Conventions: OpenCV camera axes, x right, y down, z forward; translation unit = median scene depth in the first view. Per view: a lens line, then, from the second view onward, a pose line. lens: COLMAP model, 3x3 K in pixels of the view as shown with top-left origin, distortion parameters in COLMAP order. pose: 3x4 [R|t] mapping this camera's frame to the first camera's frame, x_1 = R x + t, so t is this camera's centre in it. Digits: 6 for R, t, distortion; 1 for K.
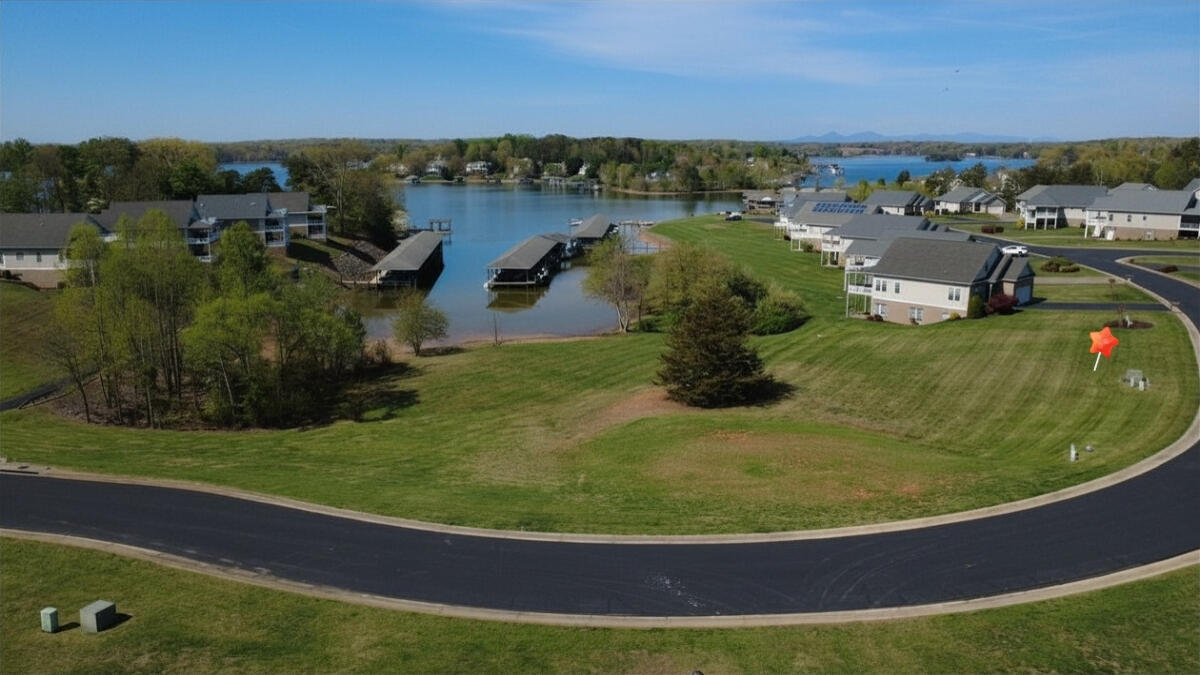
lens RADIAL K [[852.3, 0, 600.0], [0, 852.3, 337.5], [0, 0, 1]] dist [-0.000002, -0.002291]
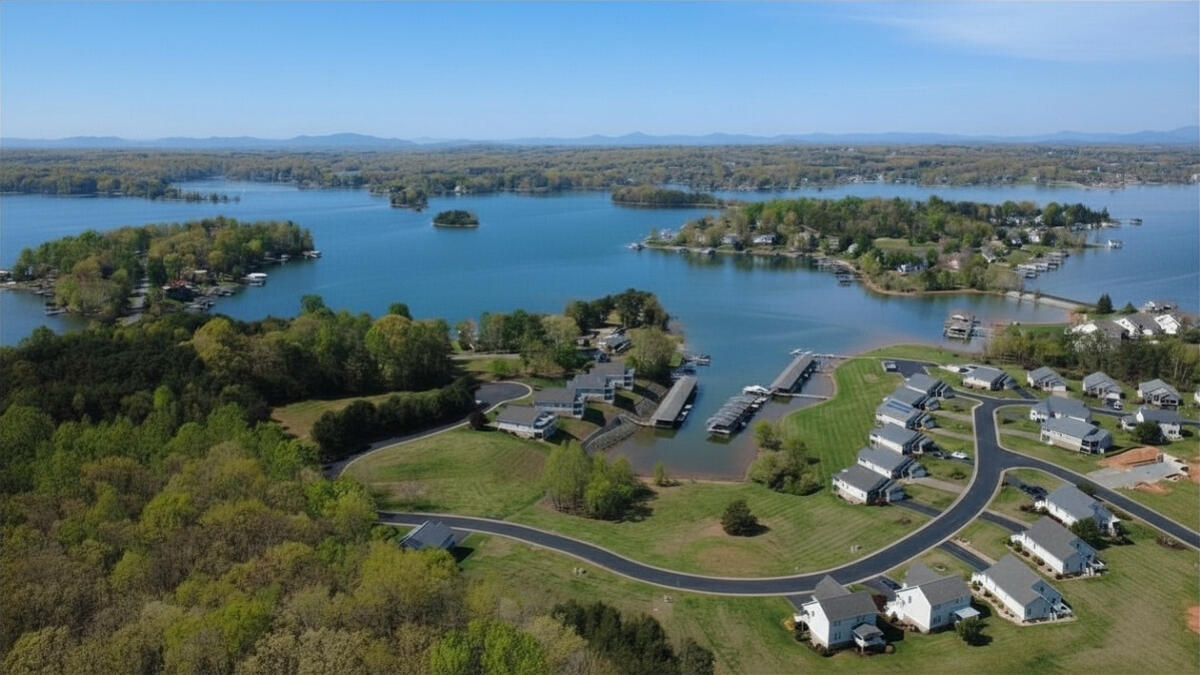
lens RADIAL K [[884.9, 0, 596.0], [0, 884.9, 337.8], [0, 0, 1]] dist [-0.011560, -0.001322]
pose [[0.933266, 0.068731, -0.352548, 0.341920], [-0.063095, 0.997629, 0.027470, -0.320932], [0.353600, -0.003393, 0.935391, -1.031026]]
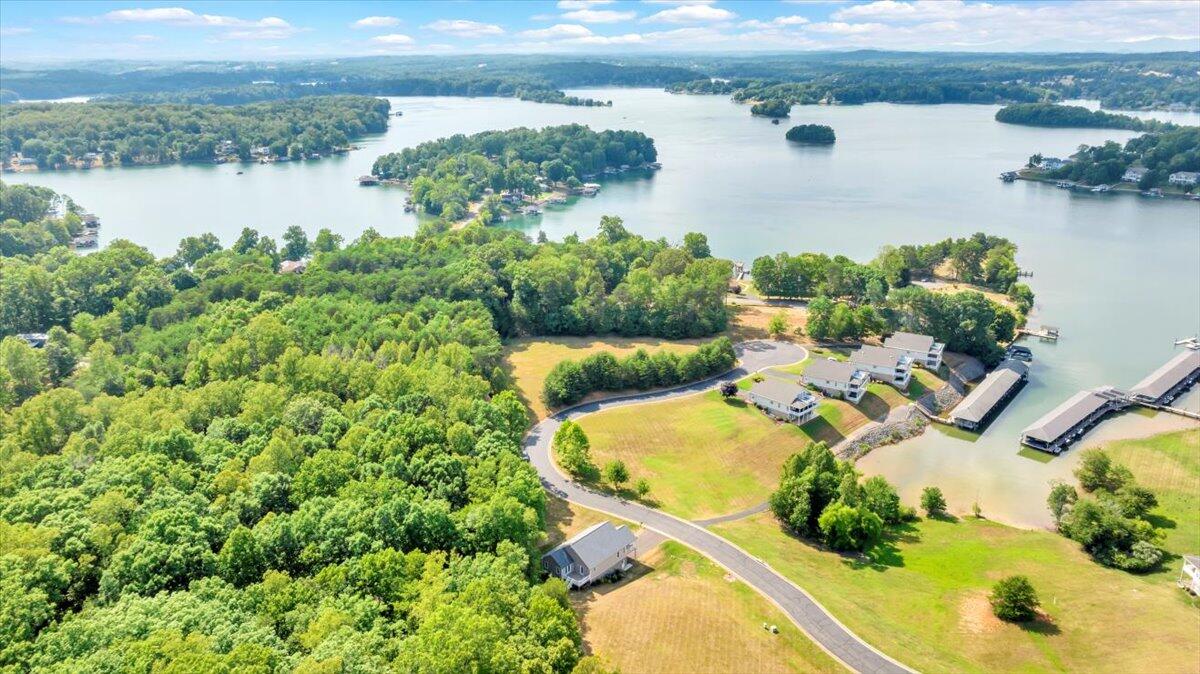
lens RADIAL K [[852.3, 0, 600.0], [0, 852.3, 337.0], [0, 0, 1]] dist [-0.000002, -0.002291]
pose [[0.703172, 0.218899, -0.676486, 0.341673], [-0.131558, 0.975057, 0.178764, -0.428842], [0.698743, -0.036705, 0.714431, -0.649131]]
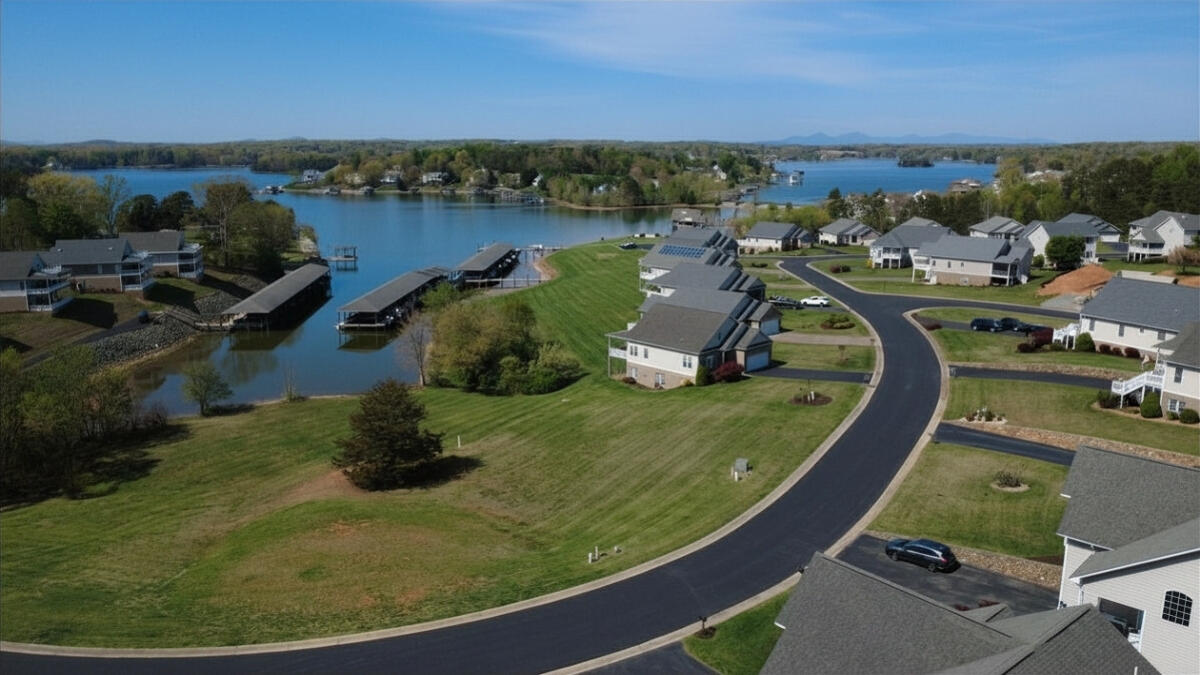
lens RADIAL K [[856.6, 0, 603.4], [0, 856.6, 334.4], [0, 0, 1]] dist [-0.000881, -0.003148]
pose [[0.999930, -0.000932, 0.011816, 0.178487], [0.000962, 0.999996, -0.002496, -0.049852], [-0.011814, 0.002508, 0.999927, -0.044631]]
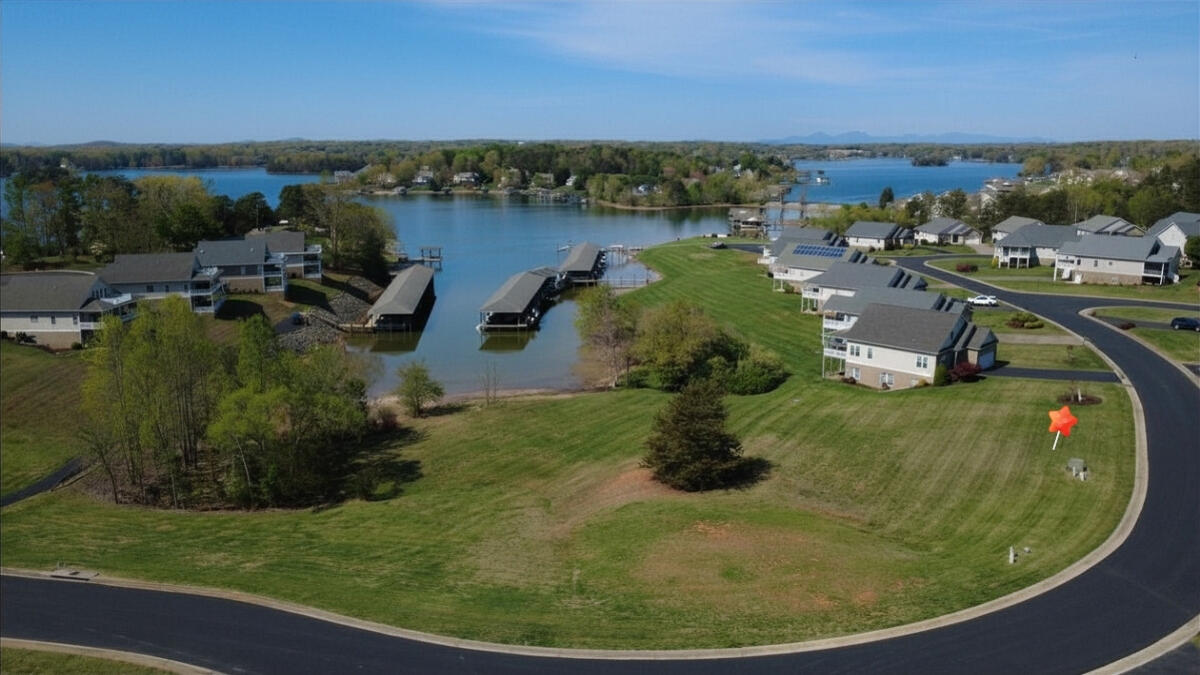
lens RADIAL K [[857.3, 0, 597.2], [0, 857.3, 339.4], [0, 0, 1]] dist [-0.005279, 0.002998]
pose [[0.999930, -0.003296, 0.011375, -0.001965], [0.003261, 0.999990, 0.003088, -0.050285], [-0.011385, -0.003050, 0.999931, -0.040957]]
